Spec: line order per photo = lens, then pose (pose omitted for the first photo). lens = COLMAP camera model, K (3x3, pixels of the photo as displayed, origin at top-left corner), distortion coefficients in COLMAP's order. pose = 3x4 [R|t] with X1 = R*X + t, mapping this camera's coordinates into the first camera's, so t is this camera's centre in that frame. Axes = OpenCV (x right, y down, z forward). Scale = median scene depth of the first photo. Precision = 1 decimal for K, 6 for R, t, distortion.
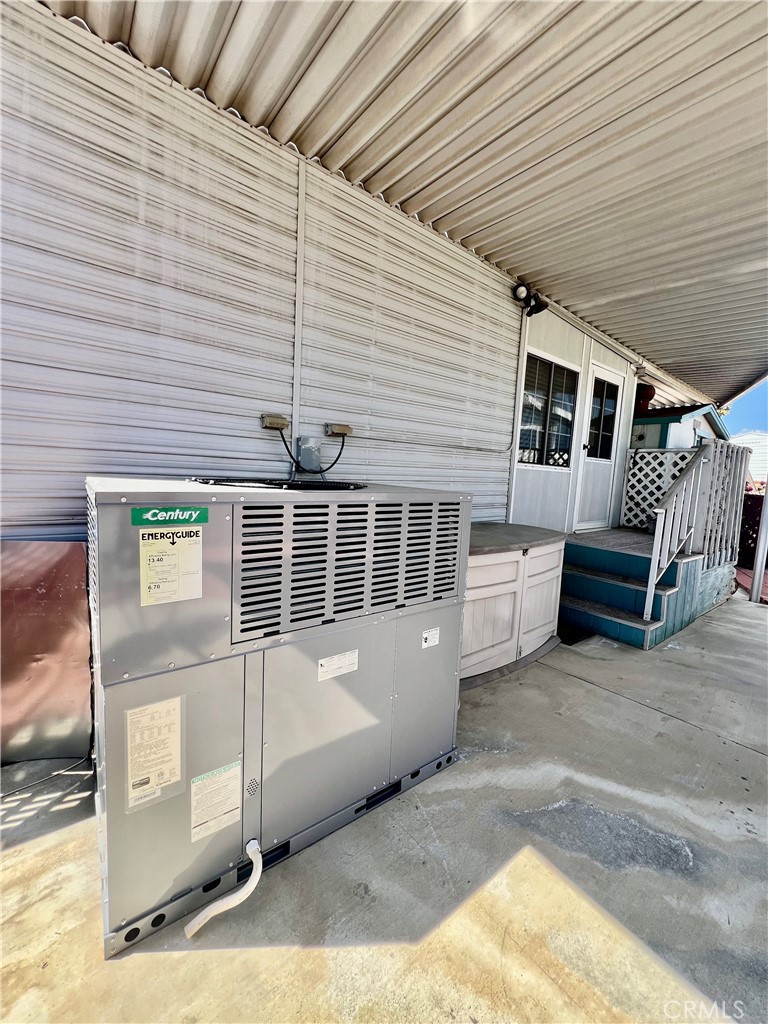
lens RADIAL K [[411.1, 0, 384.4], [0, 411.1, 514.0], [0, 0, 1]] dist [0.001450, 0.000022]
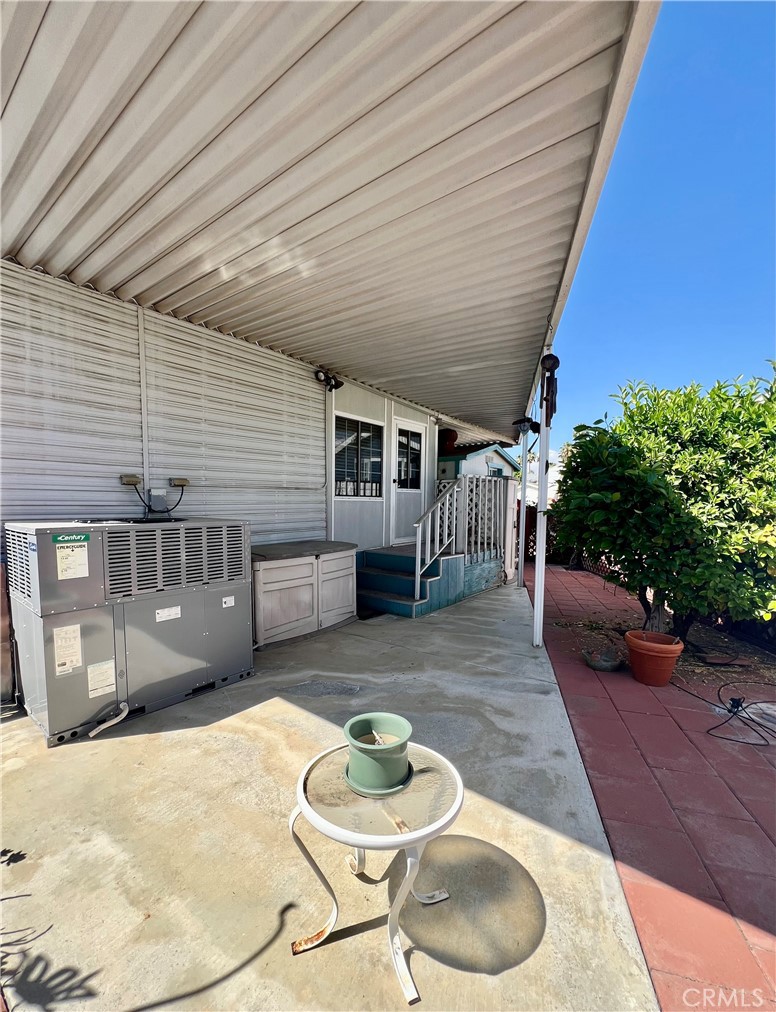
lens RADIAL K [[424.4, 0, 371.5], [0, 424.4, 535.7], [0, 0, 1]] dist [-0.000903, 0.000055]
pose [[0.975736, -0.062087, 0.209962, 0.235225], [0.066390, 0.997702, -0.013502, 0.053481], [-0.208641, 0.027114, 0.977616, -0.637670]]
